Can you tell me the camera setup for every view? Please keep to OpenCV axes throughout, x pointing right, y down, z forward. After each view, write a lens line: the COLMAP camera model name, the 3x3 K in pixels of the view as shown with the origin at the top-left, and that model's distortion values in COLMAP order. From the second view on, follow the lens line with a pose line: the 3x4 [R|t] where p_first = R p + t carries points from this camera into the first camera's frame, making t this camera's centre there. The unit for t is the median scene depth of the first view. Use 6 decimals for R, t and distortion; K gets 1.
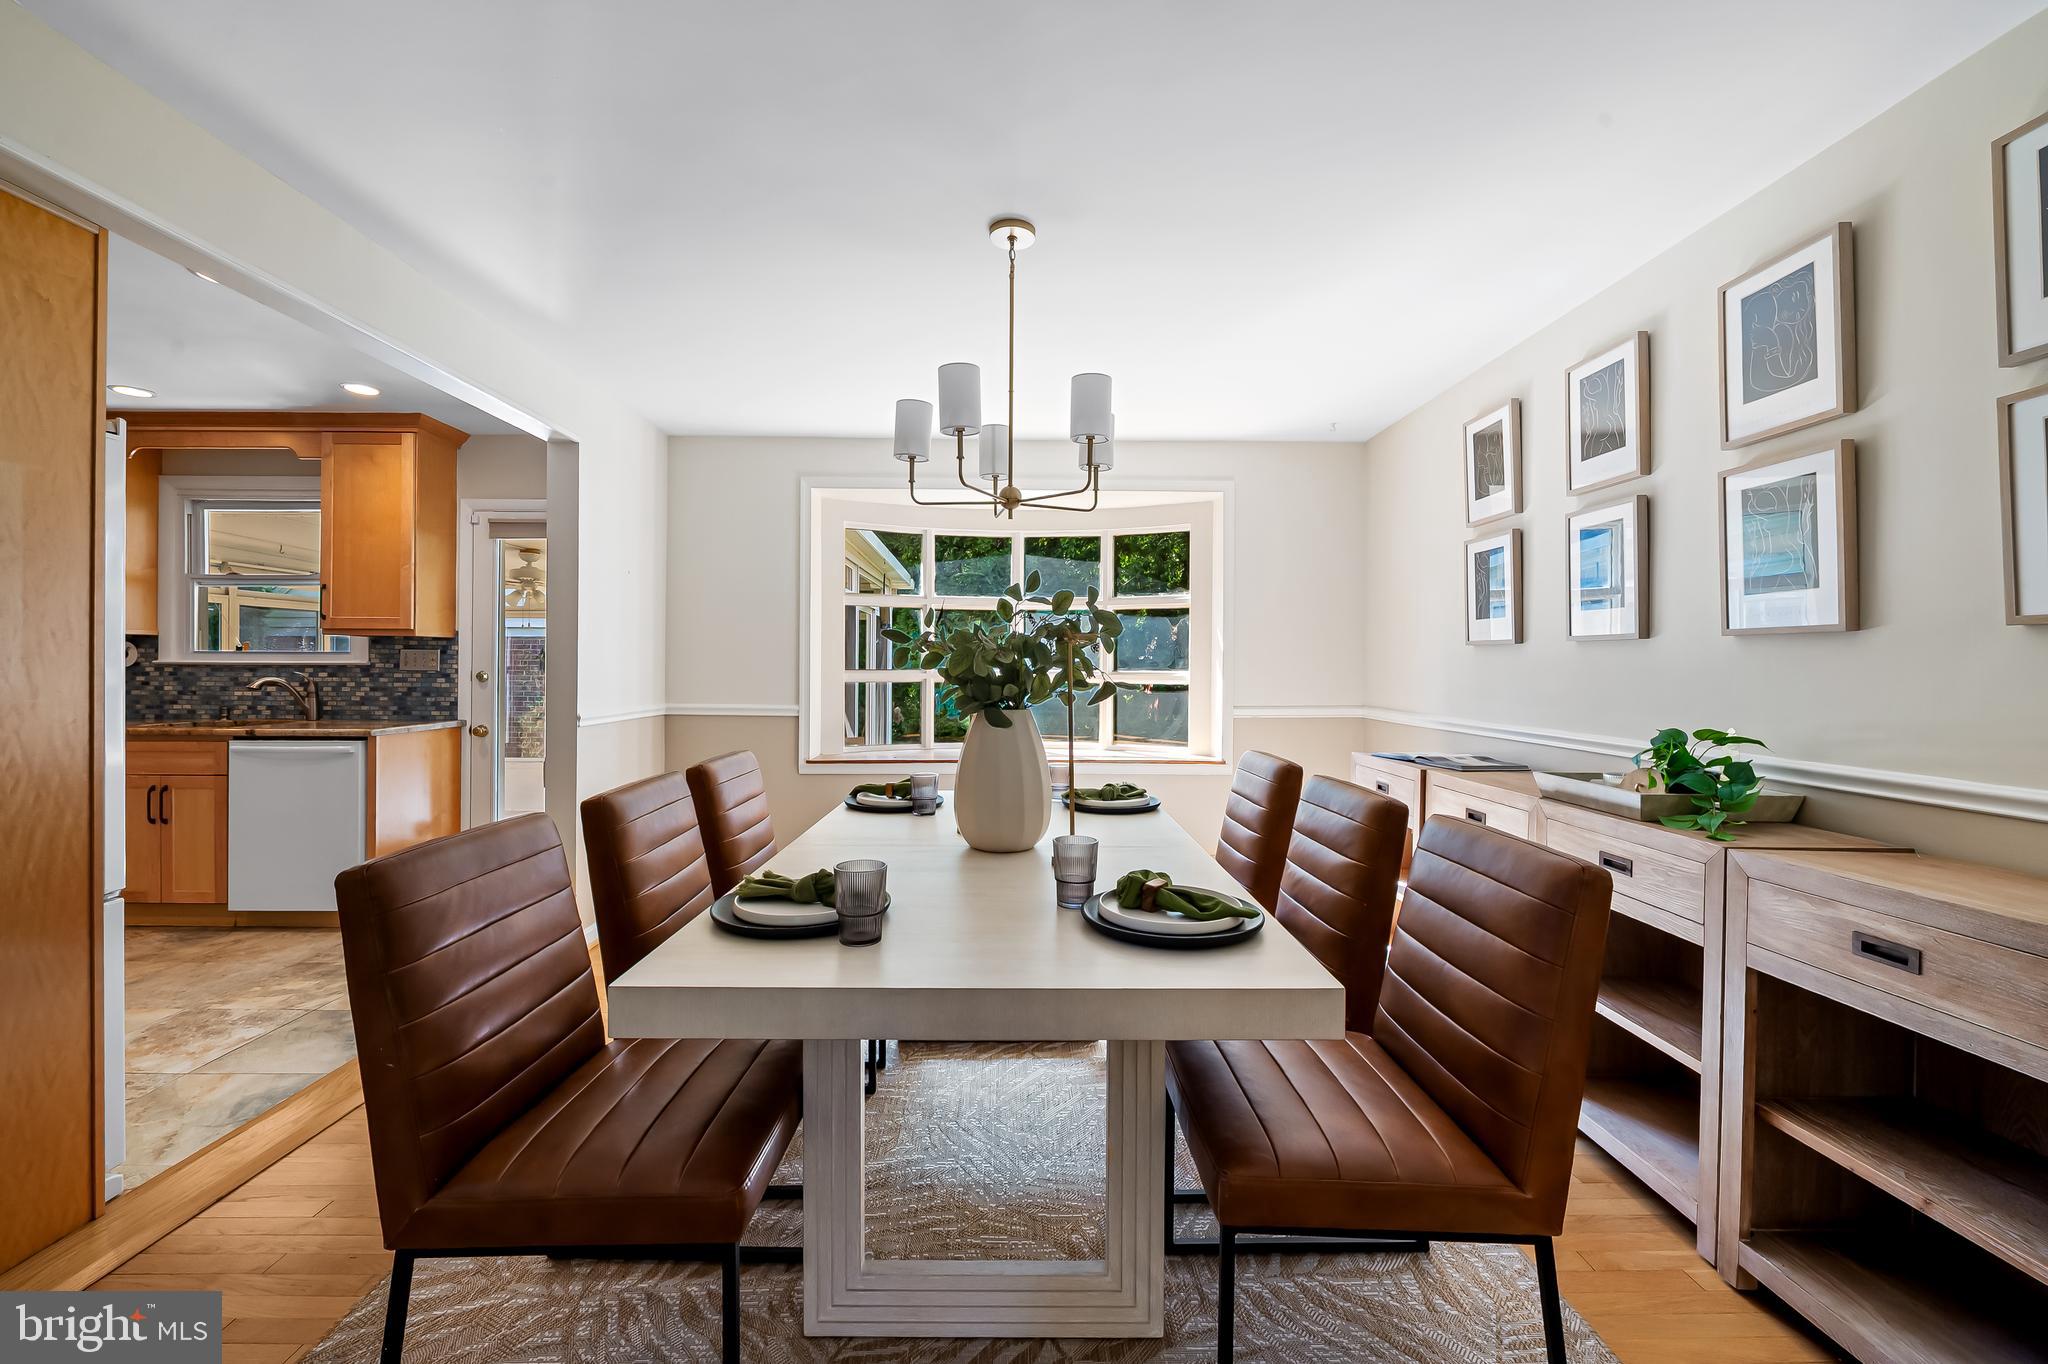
lens RADIAL K [[814.9, 0, 1046.5], [0, 814.9, 671.3], [0, 0, 1]] dist [-0.010736, -0.000698]
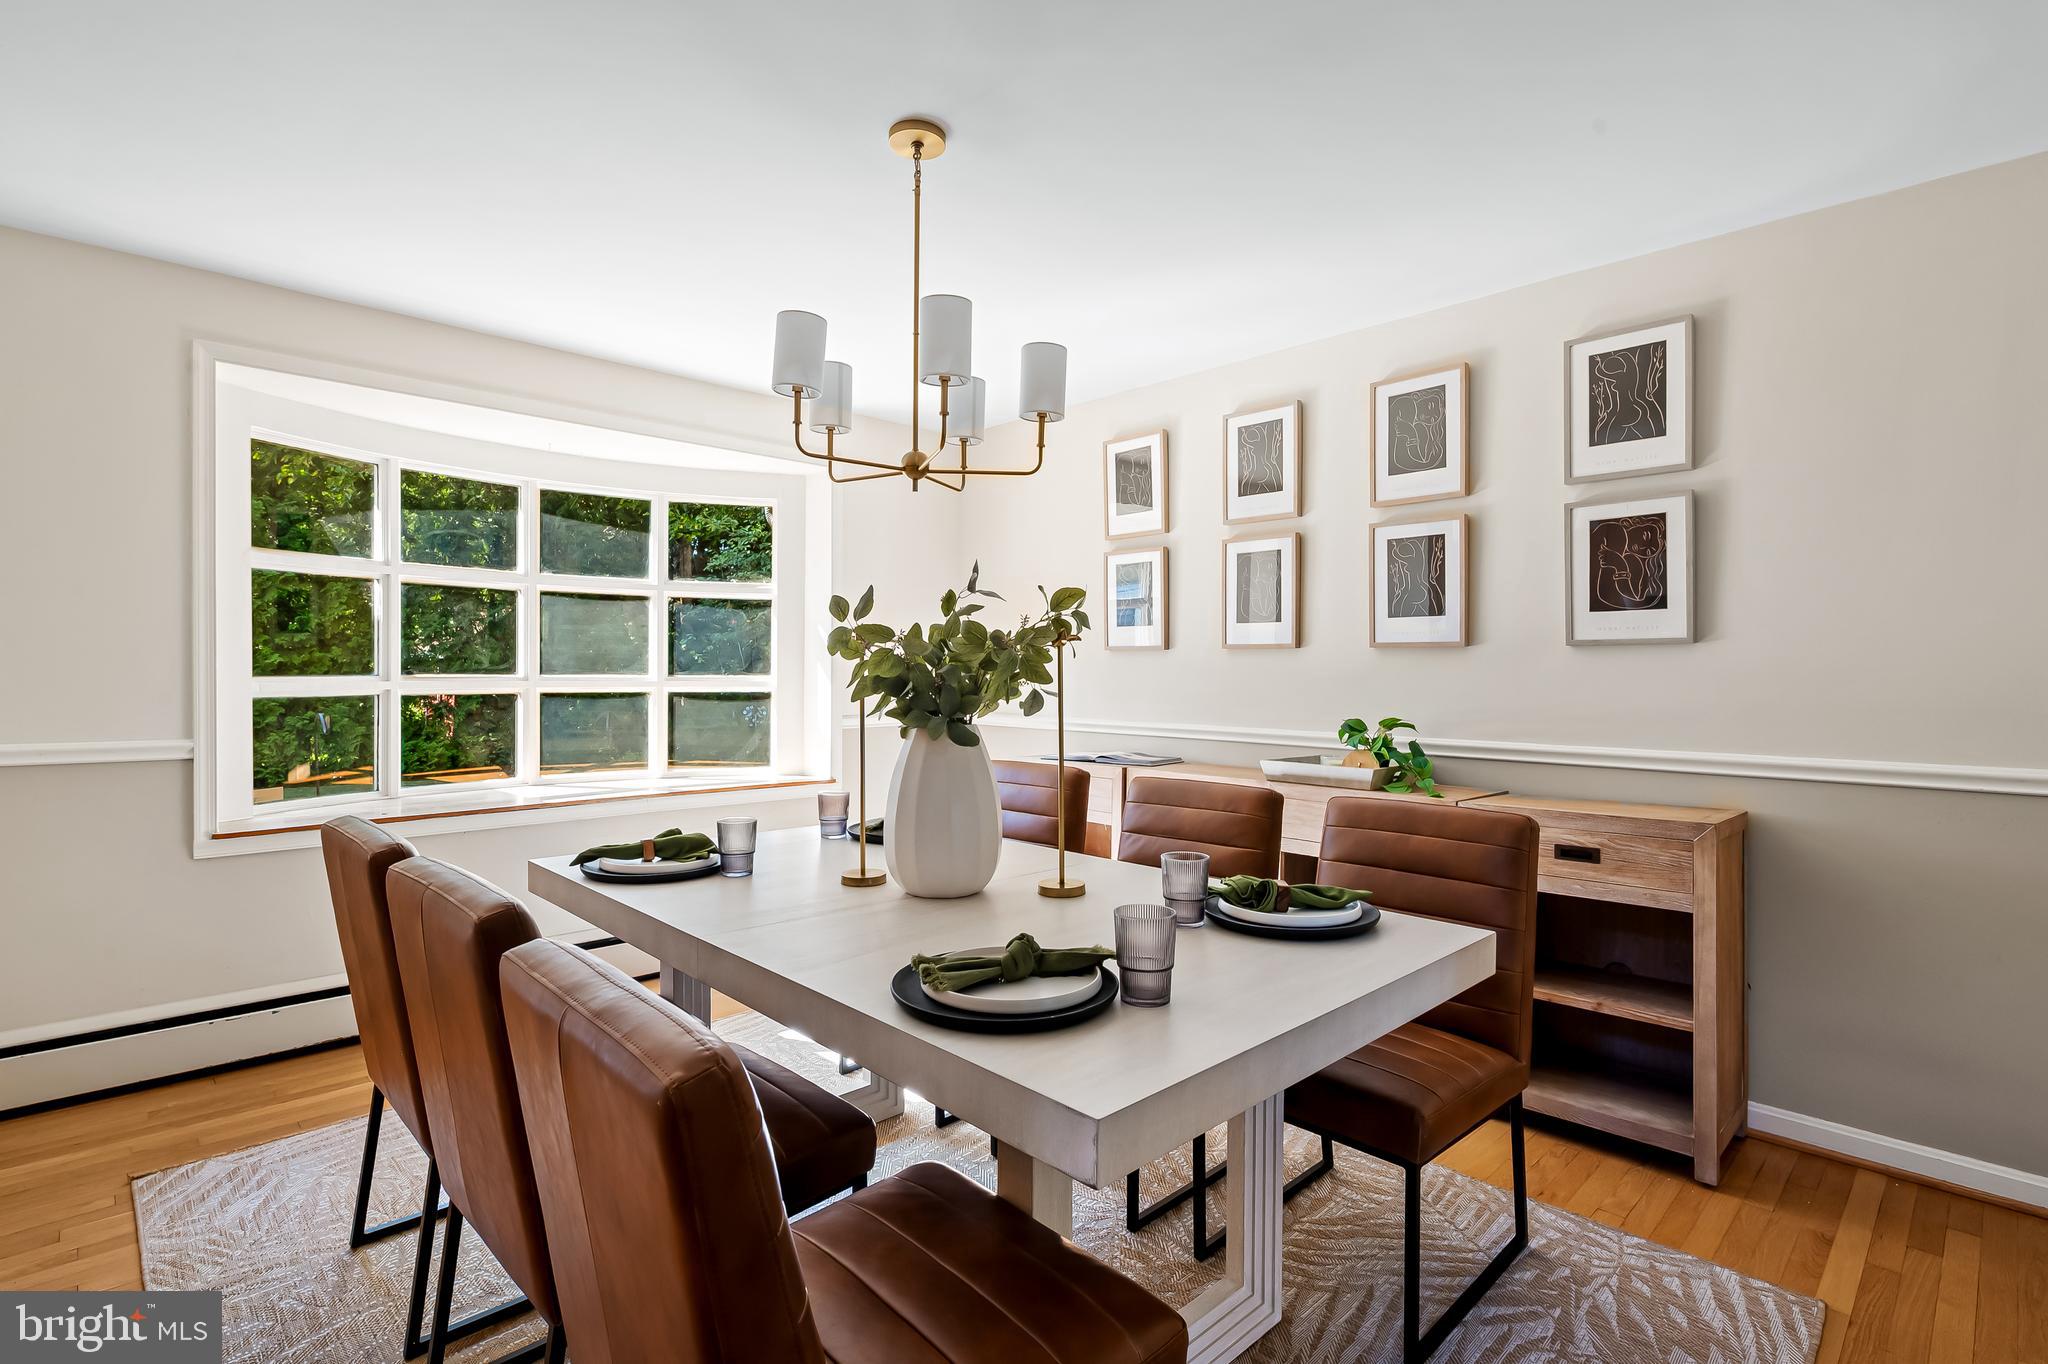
lens RADIAL K [[984.5, 0, 941.4], [0, 984.5, 688.6], [0, 0, 1]] dist [-0.000054, -0.000292]
pose [[0.737447, -0.013769, 0.675264, -0.702802], [0.003905, 0.999862, 0.016123, -0.005314], [-0.675393, -0.009253, 0.737400, 0.255736]]
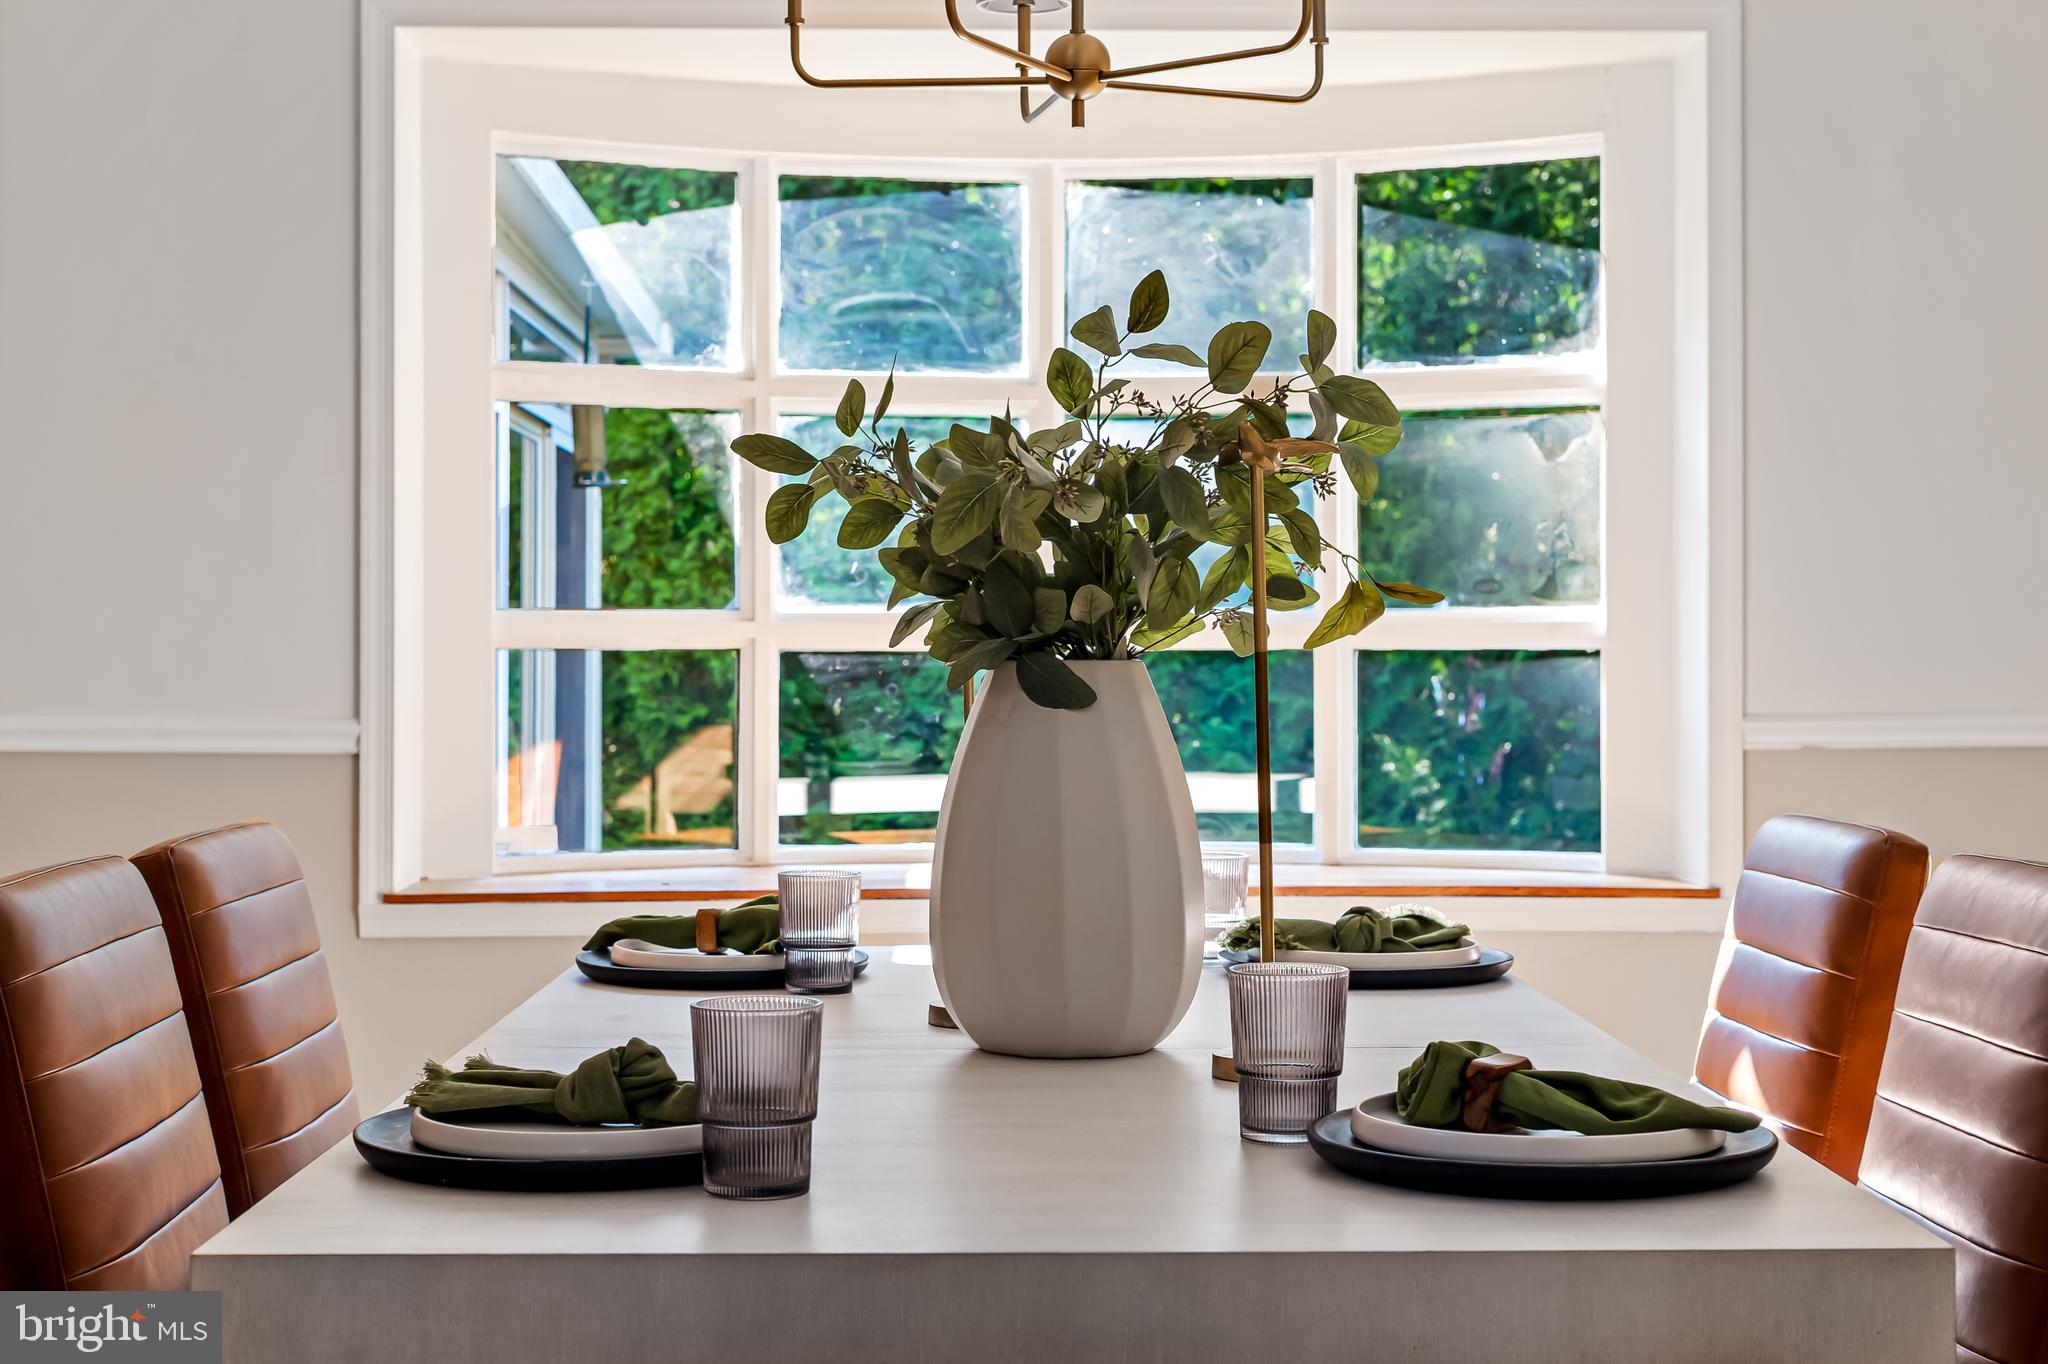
lens RADIAL K [[3103.7, 0, 1011.3], [0, 3103.7, 672.7], [0, 0, 1]] dist [-0.020084, 0.000000]
pose [[0.999749, -0.005449, -0.021740, -0.047064], [0.005335, 0.999972, -0.005296, 0.057854], [0.021768, 0.005179, 0.999750, -0.349279]]
